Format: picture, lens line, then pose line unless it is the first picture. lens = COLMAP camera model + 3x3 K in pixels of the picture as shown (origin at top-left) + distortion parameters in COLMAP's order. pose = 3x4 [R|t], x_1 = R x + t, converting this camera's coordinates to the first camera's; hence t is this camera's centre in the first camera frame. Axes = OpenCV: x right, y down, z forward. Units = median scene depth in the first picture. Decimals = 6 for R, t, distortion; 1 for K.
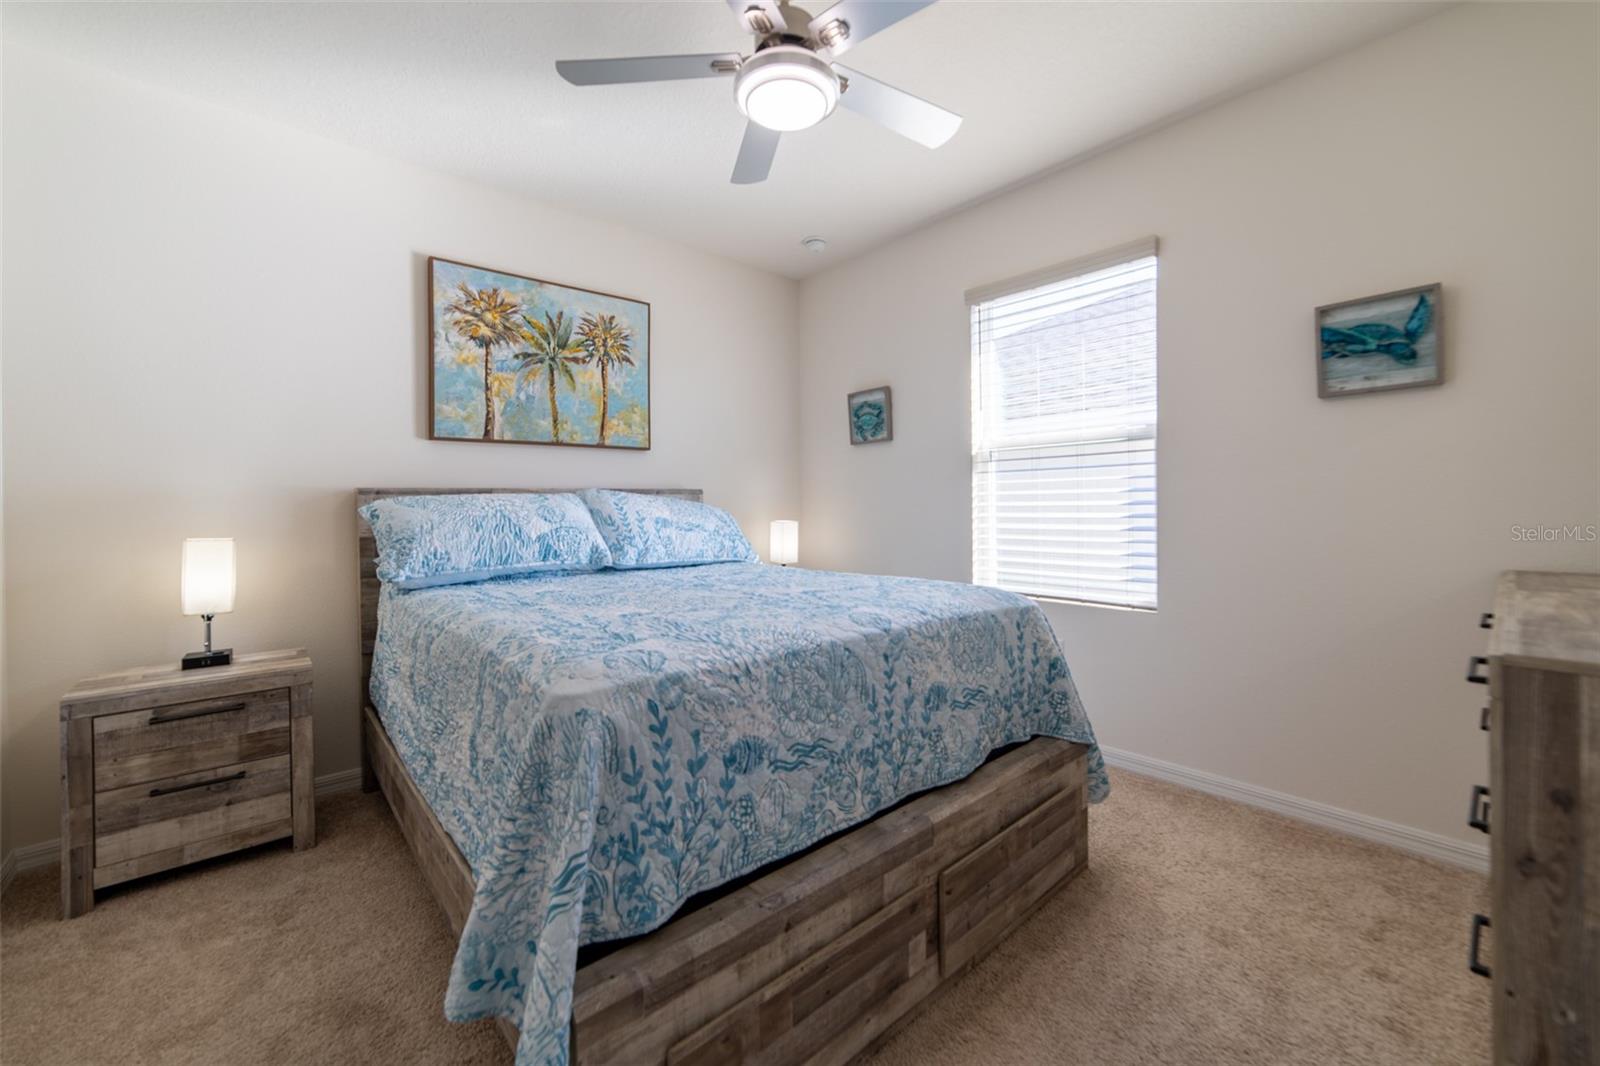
lens RADIAL K [[634.5, 0, 803.4], [0, 634.5, 488.8], [0, 0, 1]] dist [-0.014123, 0.008402]
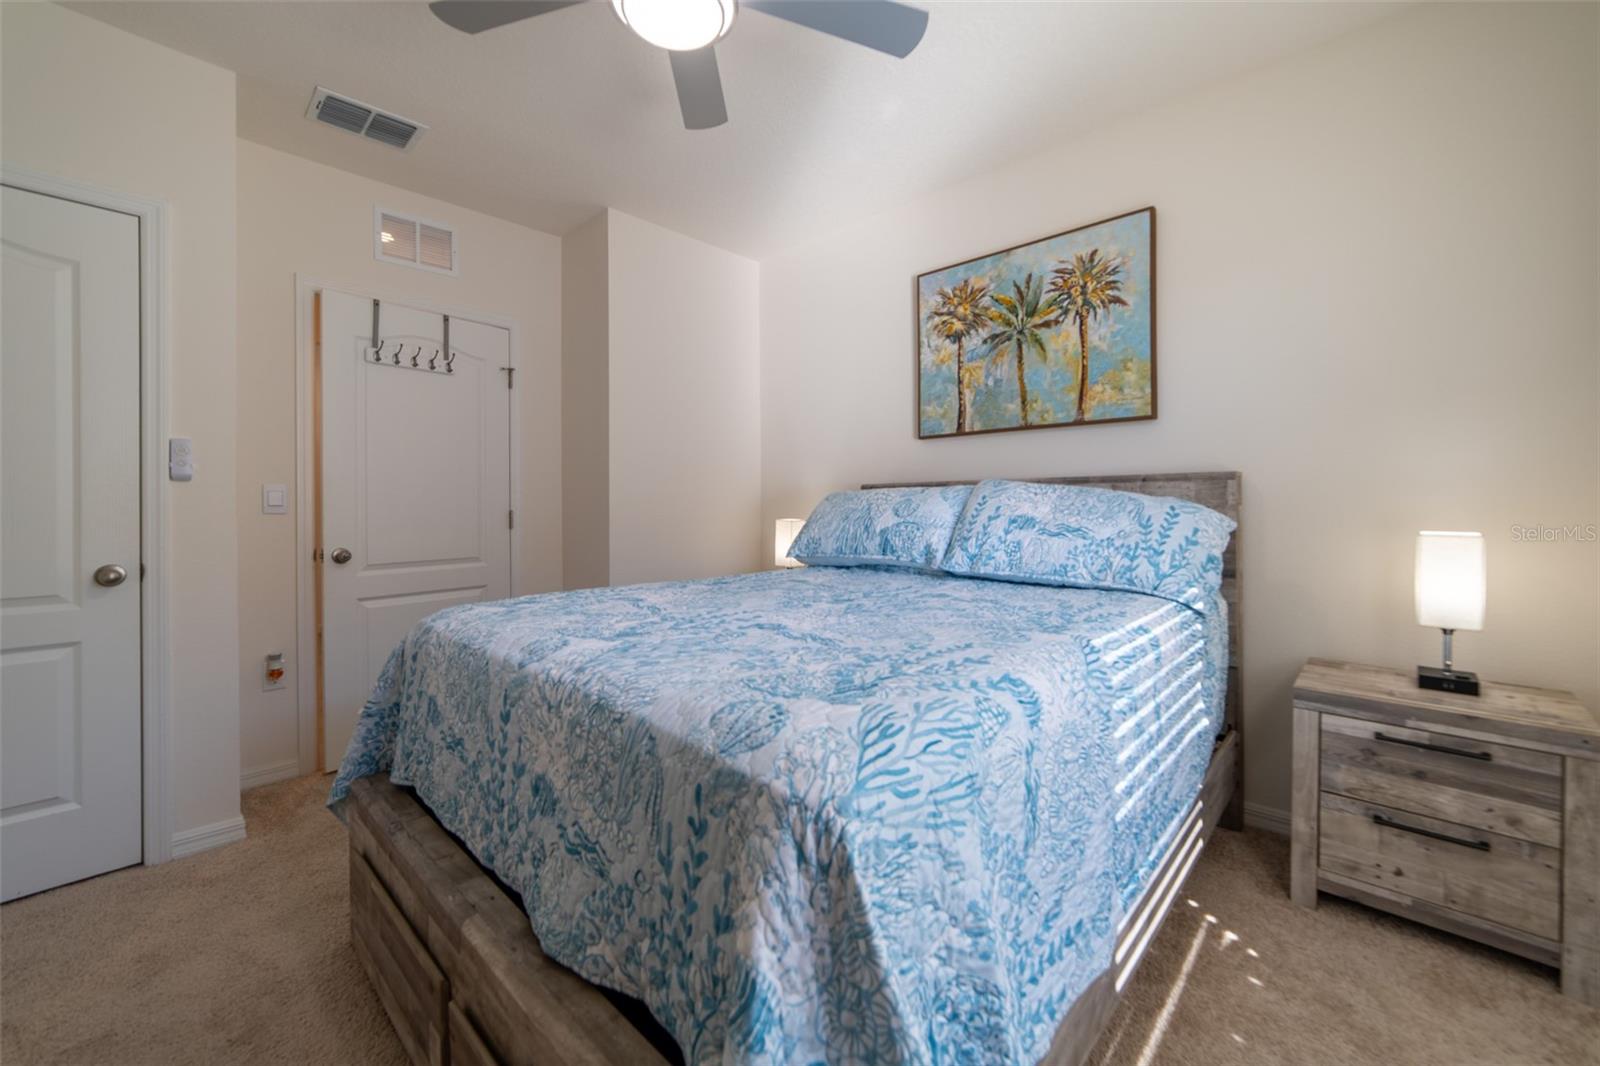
lens RADIAL K [[634.5, 0, 803.4], [0, 634.5, 488.8], [0, 0, 1]] dist [-0.014123, 0.008402]
pose [[0.097281, -0.008108, -0.995224, 0.463730], [0.032280, 0.999466, -0.004987, 0.008201], [0.994733, -0.031640, 0.097491, 0.623666]]
